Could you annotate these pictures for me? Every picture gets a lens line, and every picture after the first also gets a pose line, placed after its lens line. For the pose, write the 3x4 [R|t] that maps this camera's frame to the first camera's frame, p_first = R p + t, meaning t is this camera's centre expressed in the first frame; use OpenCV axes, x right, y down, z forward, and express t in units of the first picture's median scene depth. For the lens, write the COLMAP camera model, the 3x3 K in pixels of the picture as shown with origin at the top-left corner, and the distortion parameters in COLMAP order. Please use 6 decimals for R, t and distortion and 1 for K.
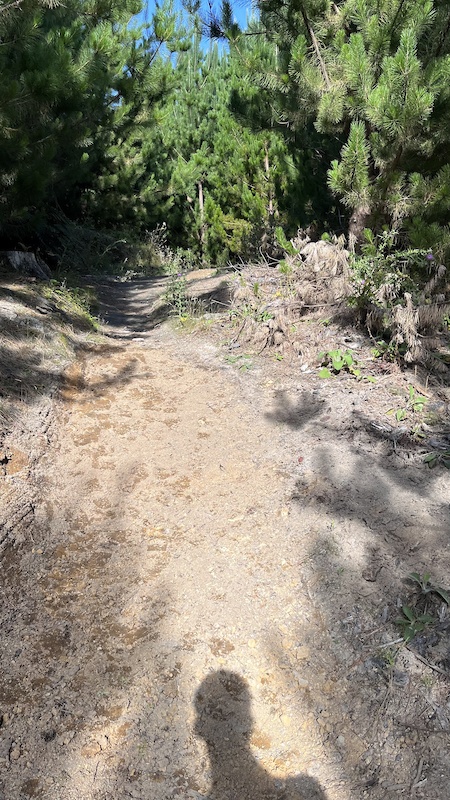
lens RADIAL K [[586.2, 0, 225.0], [0, 586.2, 400.0], [0, 0, 1]] dist [0.070941, -0.100074]
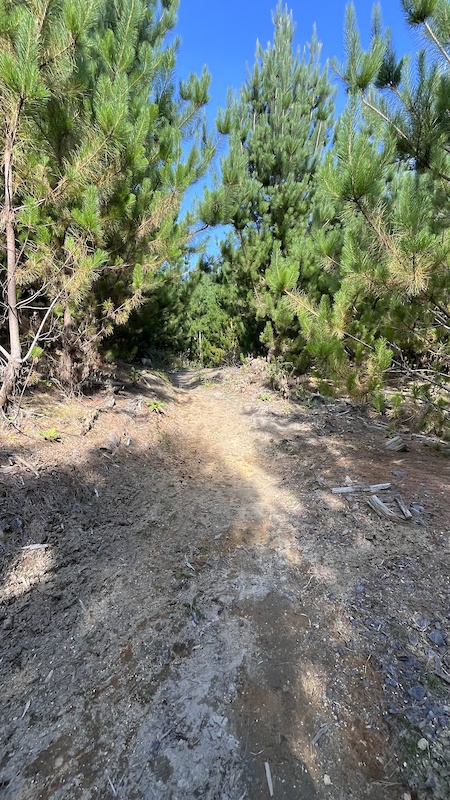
lens RADIAL K [[316.7, 0, 224.6], [0, 316.7, 396.7], [0, 0, 1]] dist [-0.000622, -0.000036]
pose [[0.997307, 0.031719, 0.066129, -0.075451], [-0.021955, 0.989412, -0.143463, 0.110691], [-0.069979, 0.141625, 0.987444, -0.389204]]
